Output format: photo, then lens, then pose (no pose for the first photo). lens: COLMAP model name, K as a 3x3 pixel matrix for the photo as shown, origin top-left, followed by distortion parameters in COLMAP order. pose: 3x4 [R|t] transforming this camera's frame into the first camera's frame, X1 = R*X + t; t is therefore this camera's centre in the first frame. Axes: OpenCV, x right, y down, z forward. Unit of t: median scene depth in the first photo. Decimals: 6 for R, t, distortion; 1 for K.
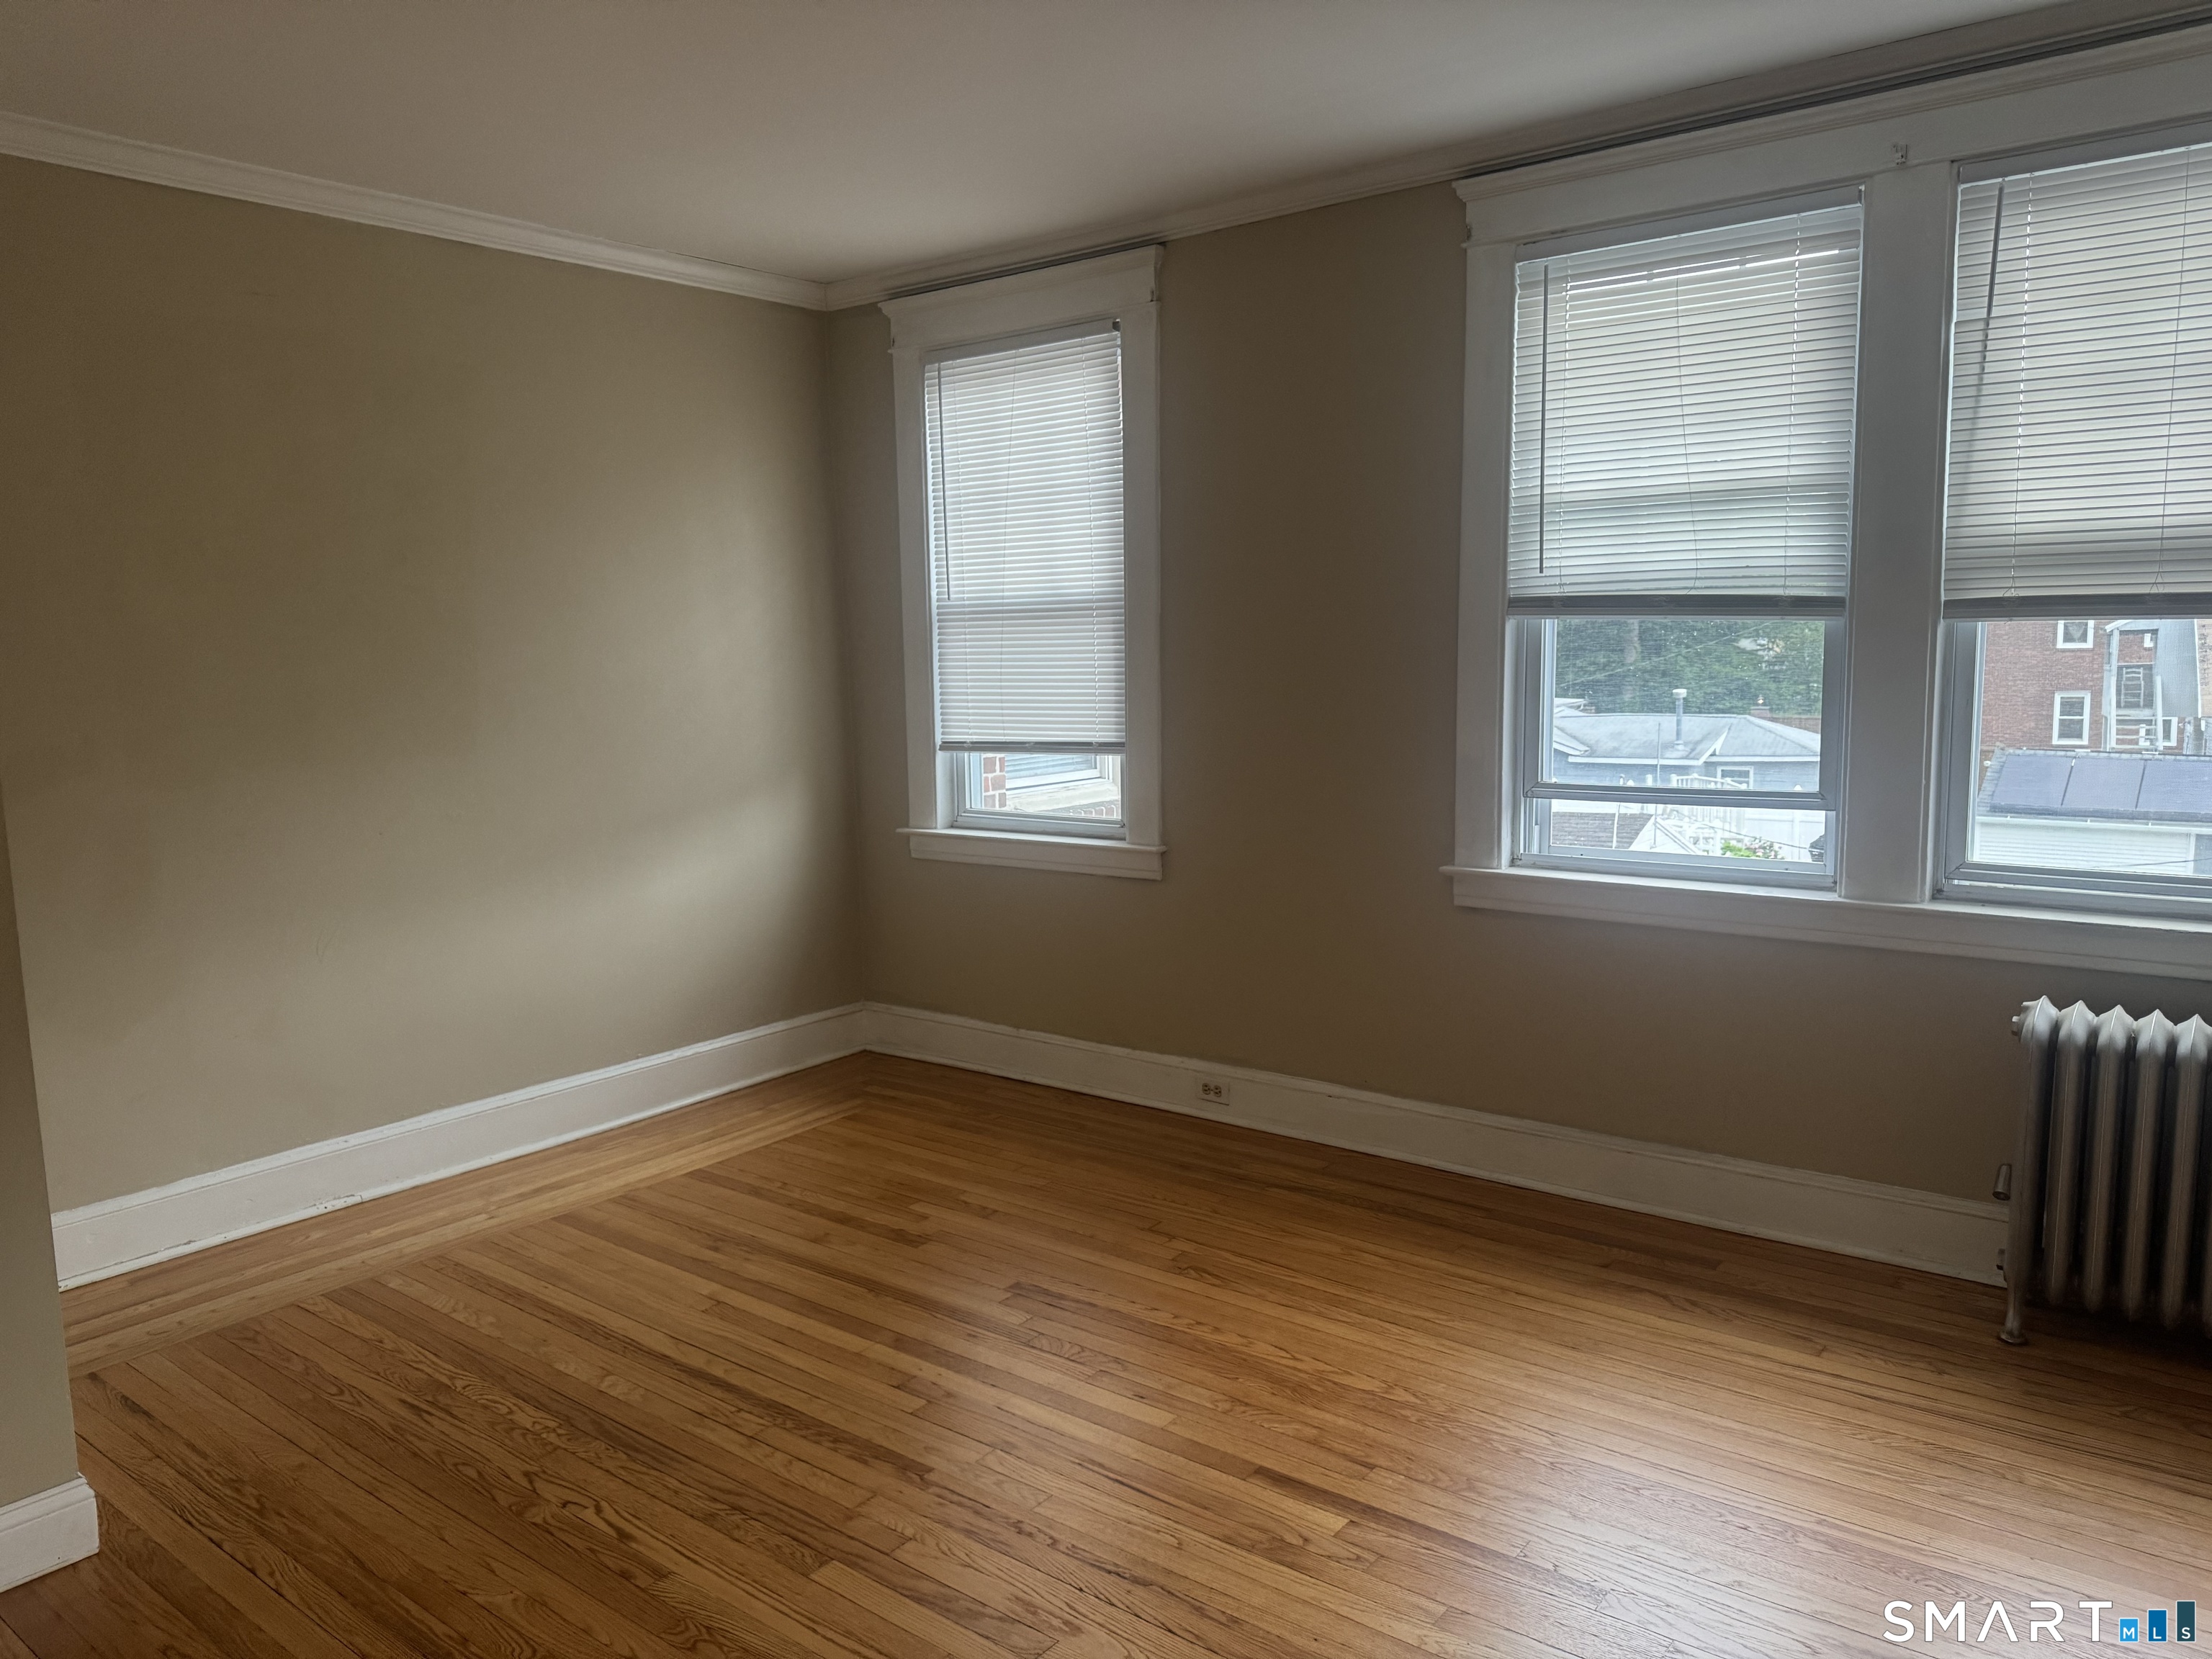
lens RADIAL K [[1570.7, 0, 1106.0], [0, 1570.7, 829.5], [0, 0, 1]] dist [0.086008, -0.100365]
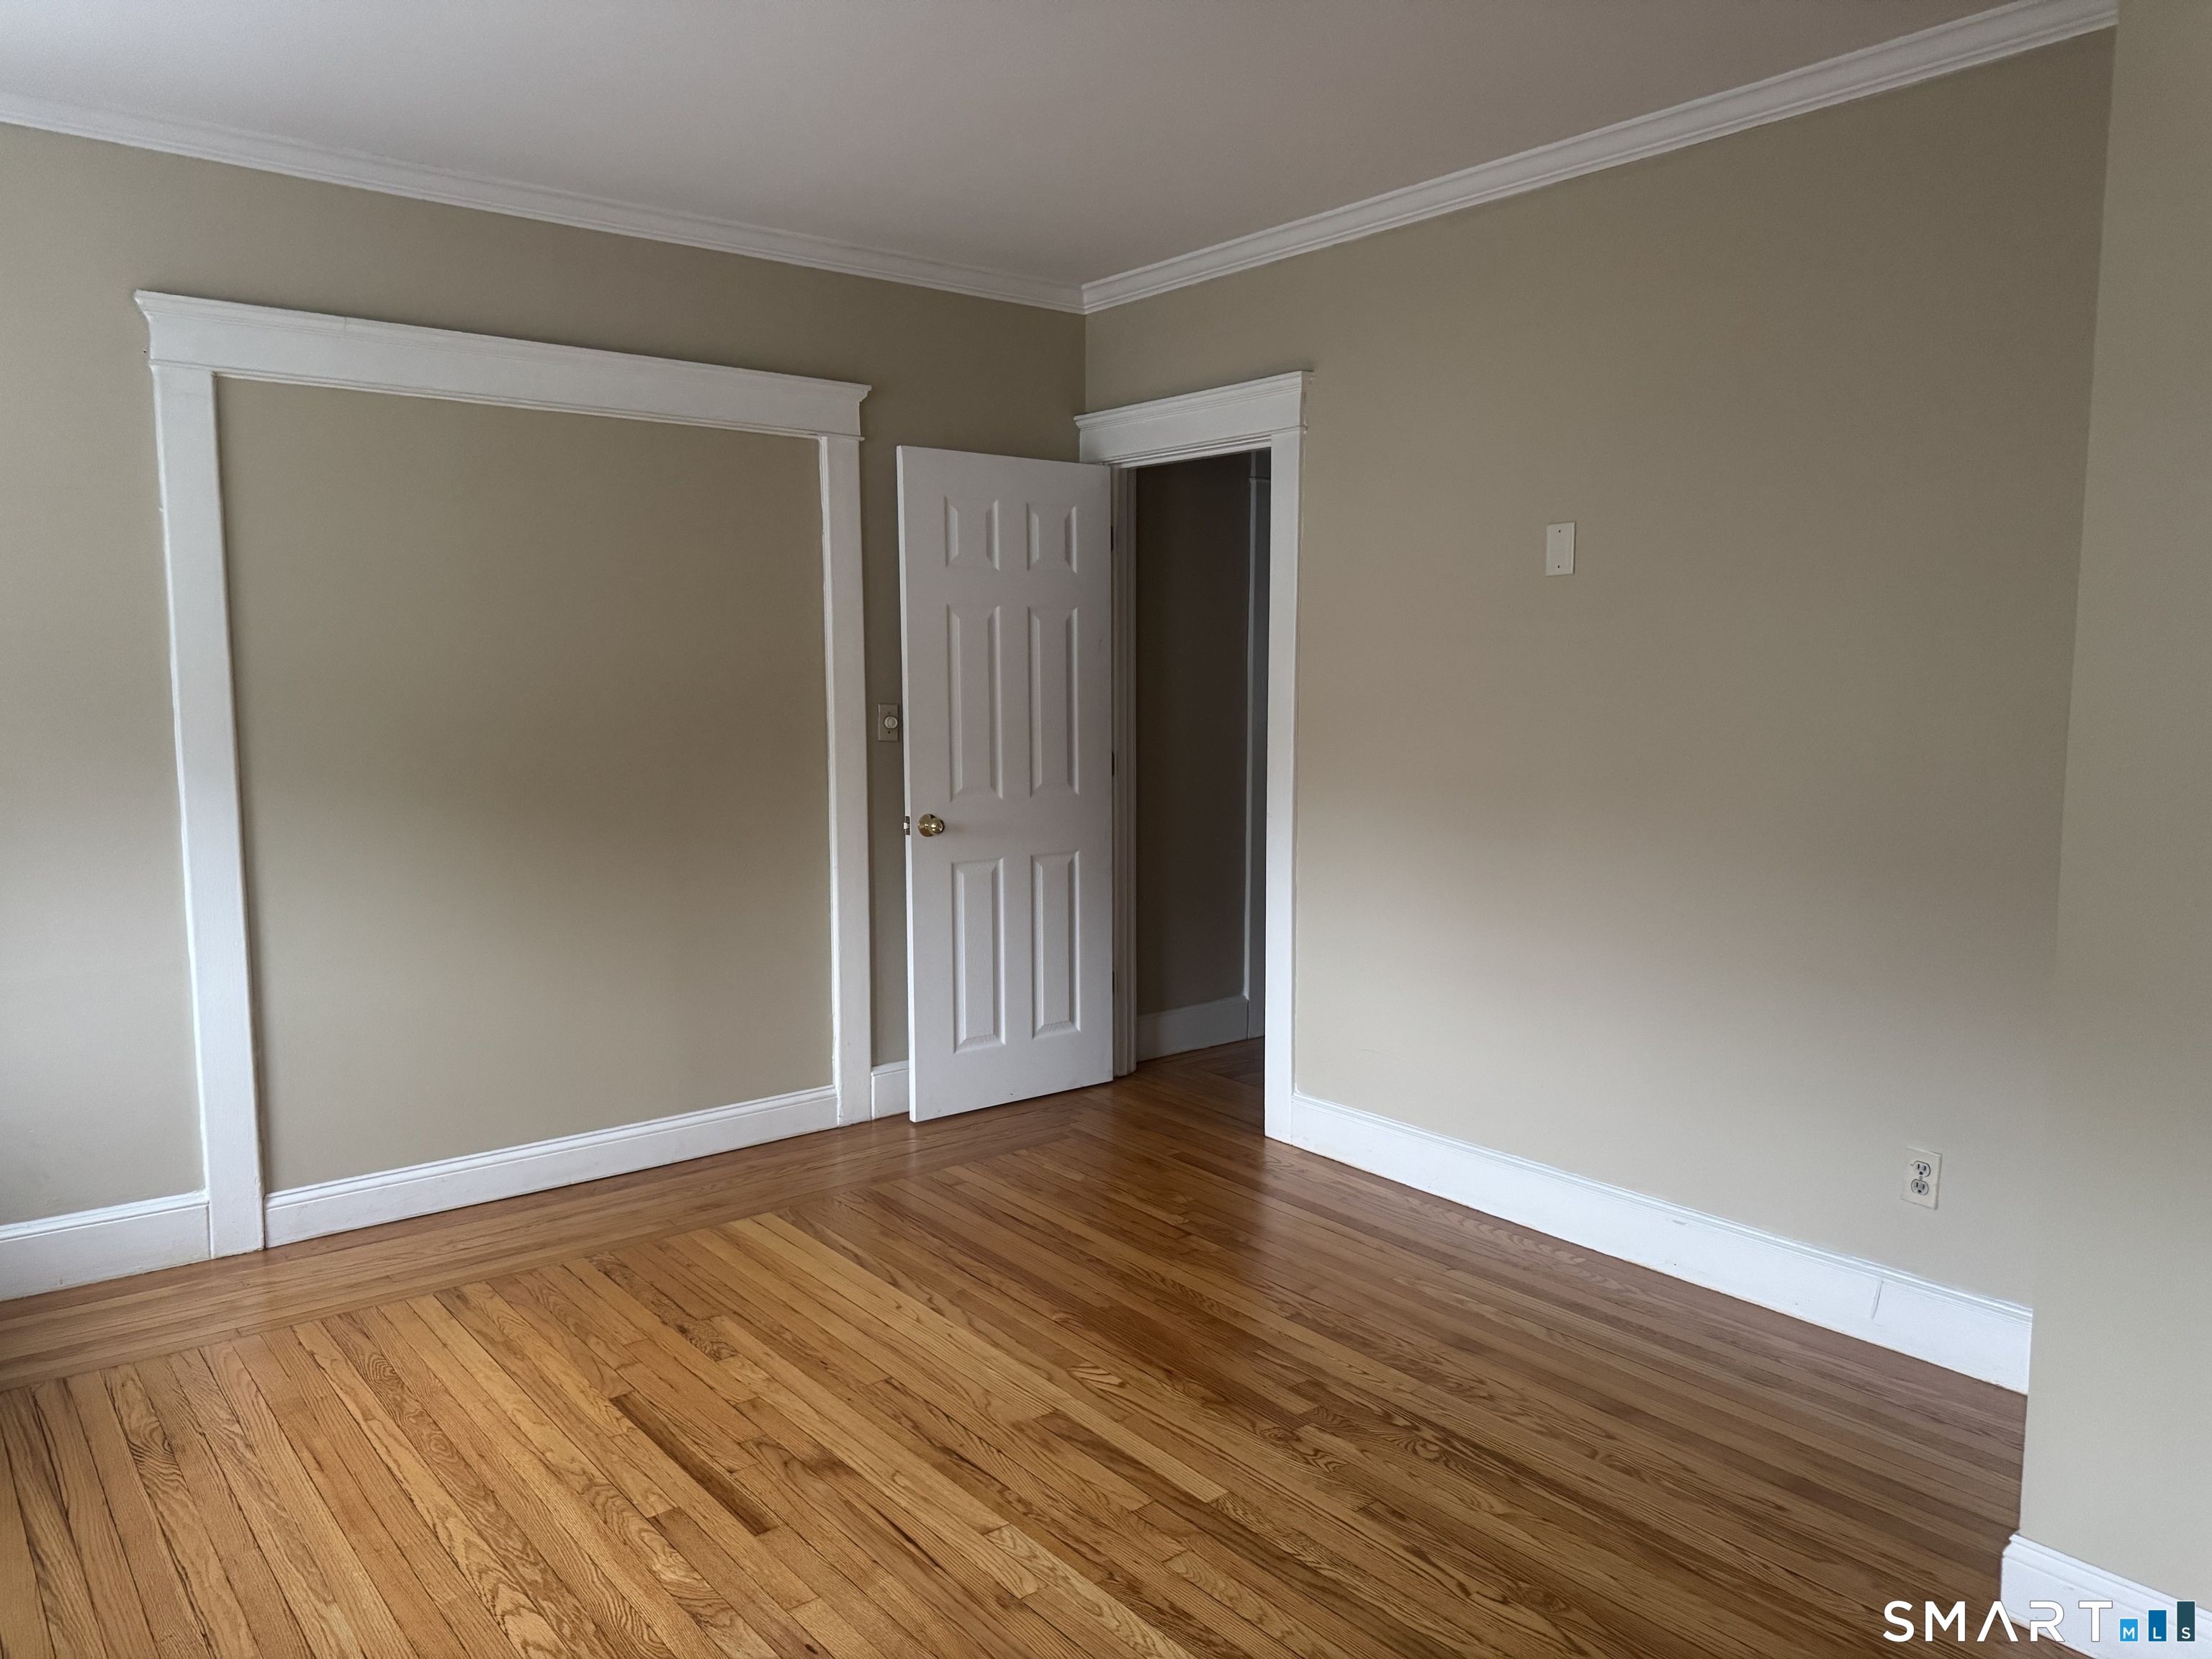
lens RADIAL K [[1570.7, 0, 1106.0], [0, 1570.7, 829.5], [0, 0, 1]] dist [0.086008, -0.100365]
pose [[-0.975606, 0.005802, 0.219450, -0.240505], [0.055034, 0.974192, 0.218909, -0.153808], [-0.212516, 0.225646, -0.950747, 1.354054]]
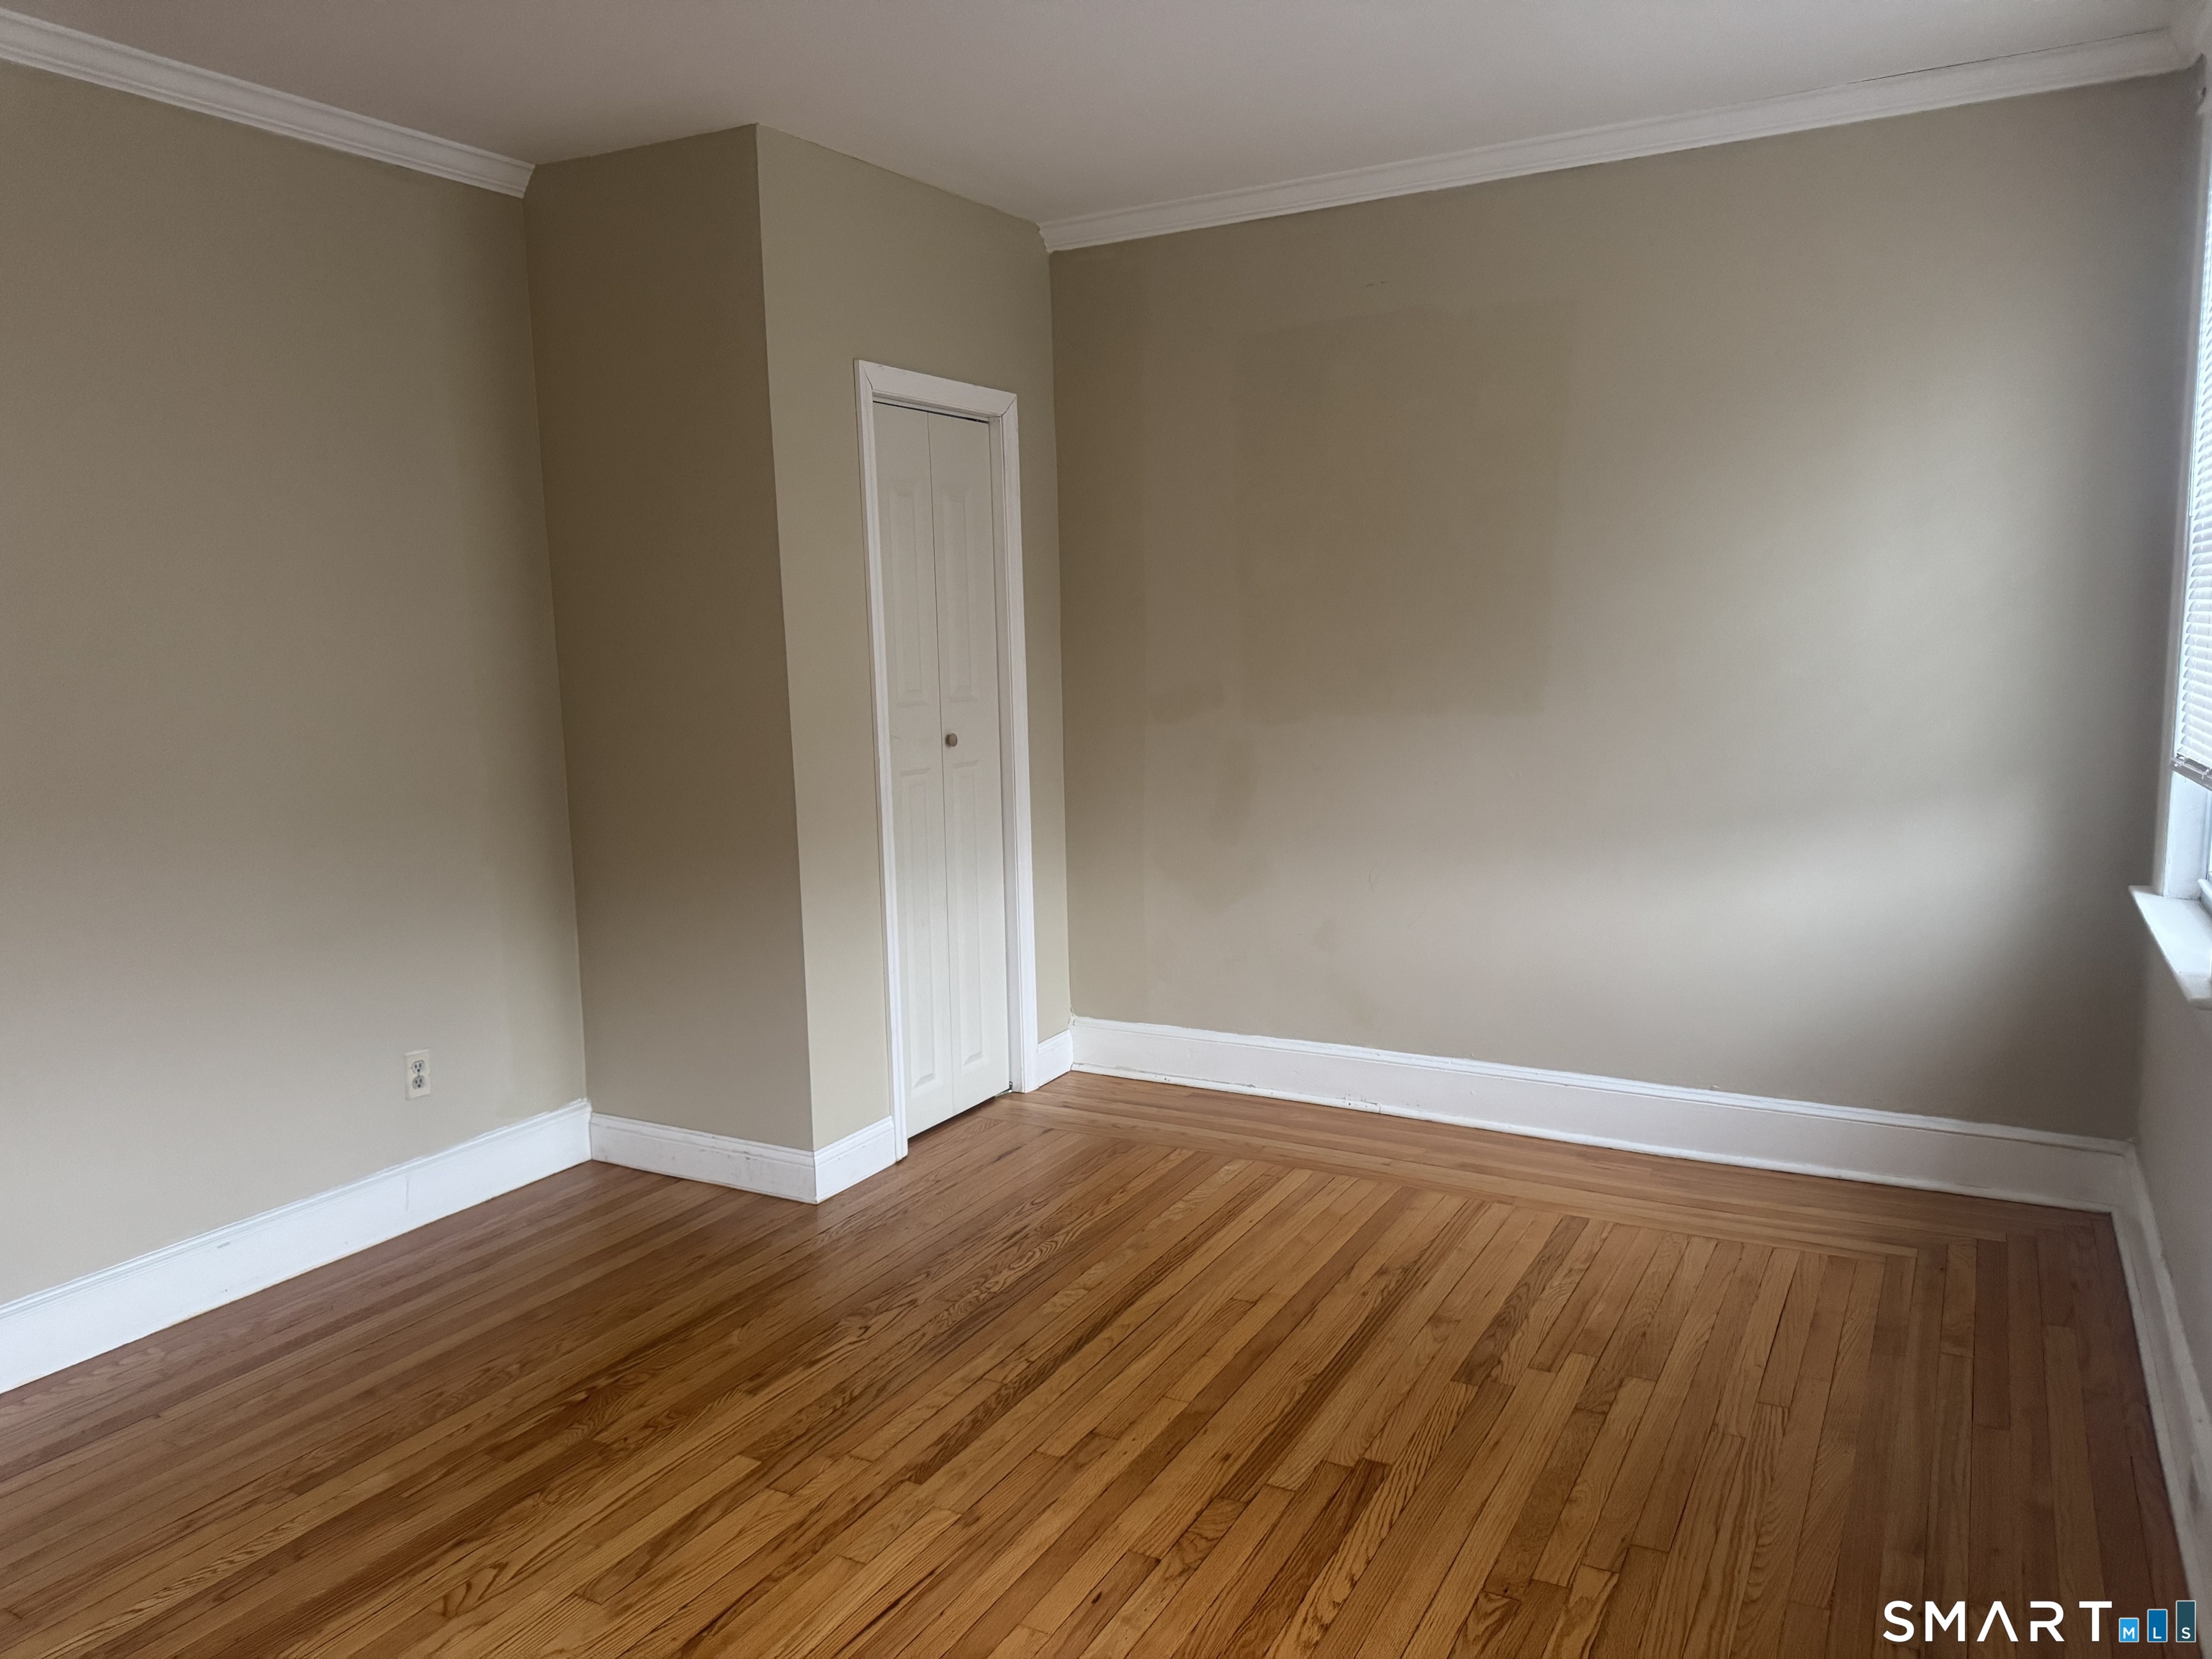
lens RADIAL K [[1570.7, 0, 1106.0], [0, 1570.7, 829.5], [0, 0, 1]] dist [0.086008, -0.100365]
pose [[0.164597, 0.152260, -0.974538, 0.610166], [-0.099869, 0.985509, 0.137106, -0.100963], [0.981292, 0.074759, 0.177418, 0.706370]]
